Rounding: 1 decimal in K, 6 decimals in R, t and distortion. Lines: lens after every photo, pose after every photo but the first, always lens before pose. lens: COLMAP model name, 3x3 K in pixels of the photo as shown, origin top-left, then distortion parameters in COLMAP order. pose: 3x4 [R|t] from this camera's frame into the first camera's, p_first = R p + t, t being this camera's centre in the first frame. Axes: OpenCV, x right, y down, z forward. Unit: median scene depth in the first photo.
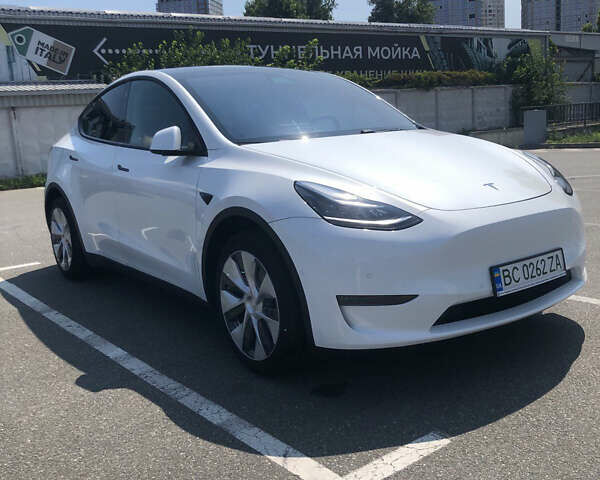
lens RADIAL K [[667.4, 0, 300.2], [0, 667.4, 239.6], [0, 0, 1]] dist [-0.009029, 0.000000]
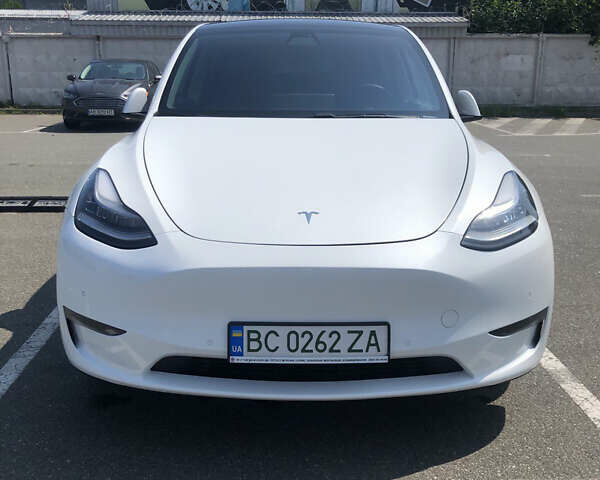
lens RADIAL K [[667.4, 0, 301.7], [0, 667.4, 238.9], [0, 0, 1]] dist [-0.009029, 0.000000]
pose [[0.805076, 0.214619, -0.552984, 0.725046], [-0.157405, 0.976124, 0.149682, -0.172263], [0.571906, -0.033463, 0.819636, 0.407818]]
